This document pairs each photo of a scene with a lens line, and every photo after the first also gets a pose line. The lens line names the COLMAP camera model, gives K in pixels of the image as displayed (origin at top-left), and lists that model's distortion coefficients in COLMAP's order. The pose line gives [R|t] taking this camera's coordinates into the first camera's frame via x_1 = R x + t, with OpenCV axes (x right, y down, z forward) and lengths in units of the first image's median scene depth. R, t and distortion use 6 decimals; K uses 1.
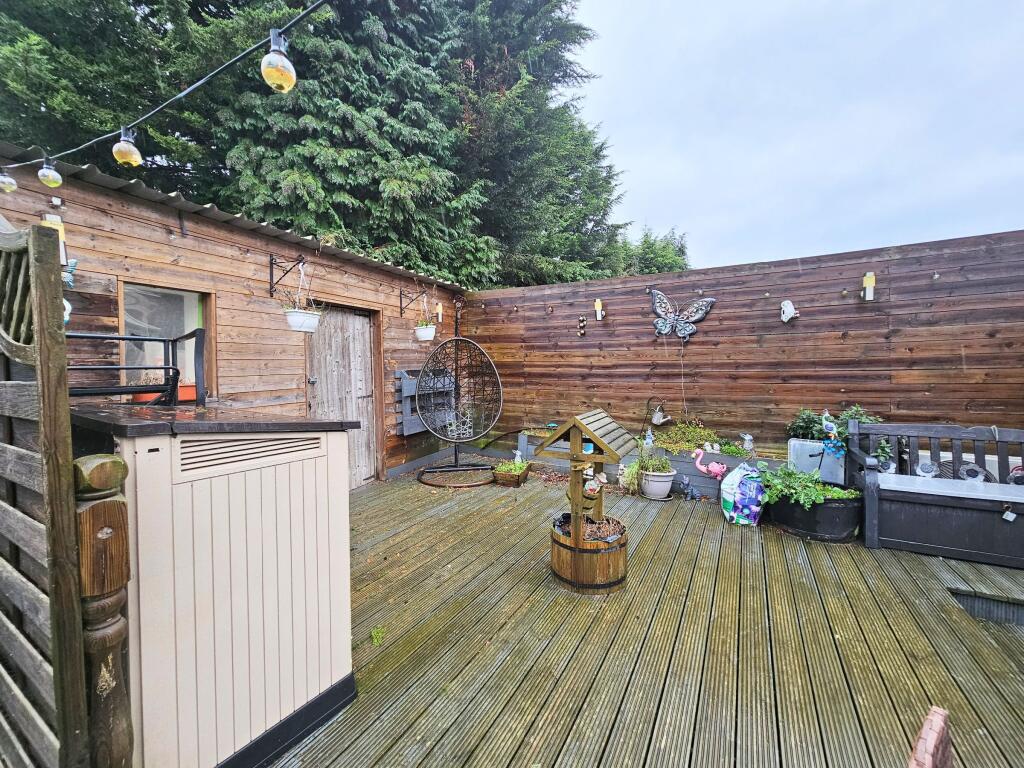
lens RADIAL K [[418.6, 0, 509.2], [0, 418.6, 379.7], [0, 0, 1]] dist [0.002045, 0.000252]
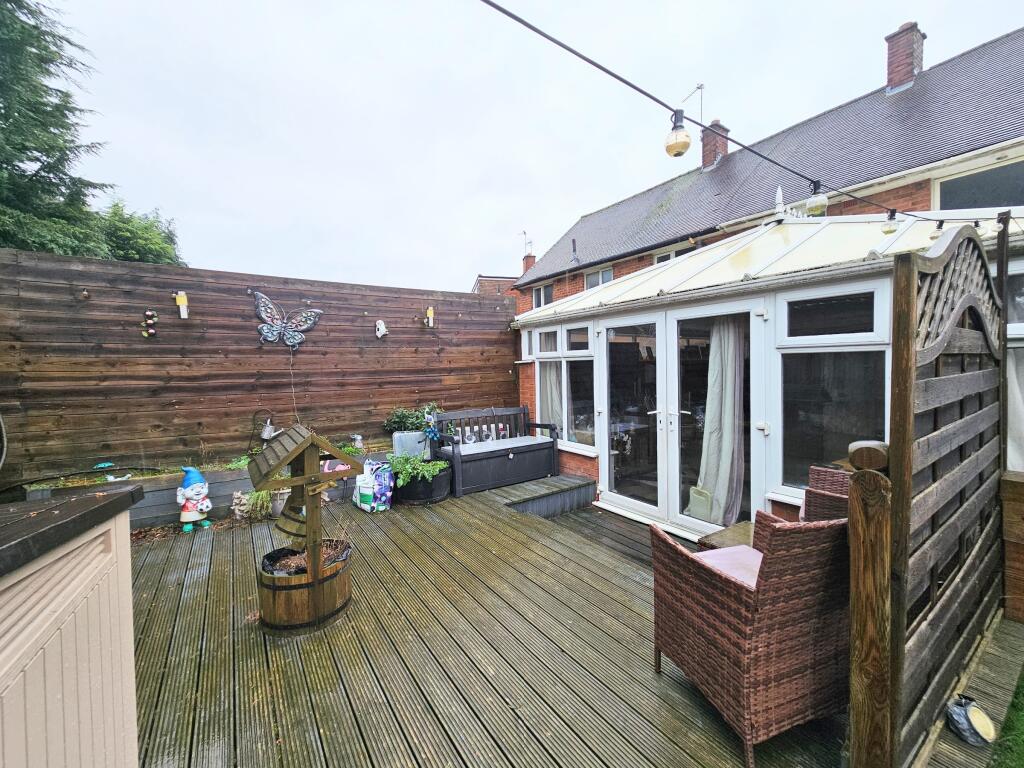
lens RADIAL K [[418.6, 0, 508.7], [0, 418.6, 379.9], [0, 0, 1]] dist [0.002045, 0.000252]
pose [[0.446997, -0.026892, 0.894131, -0.246500], [0.042040, 0.999075, 0.009031, -0.009952], [-0.893547, 0.033553, 0.447714, 0.119809]]
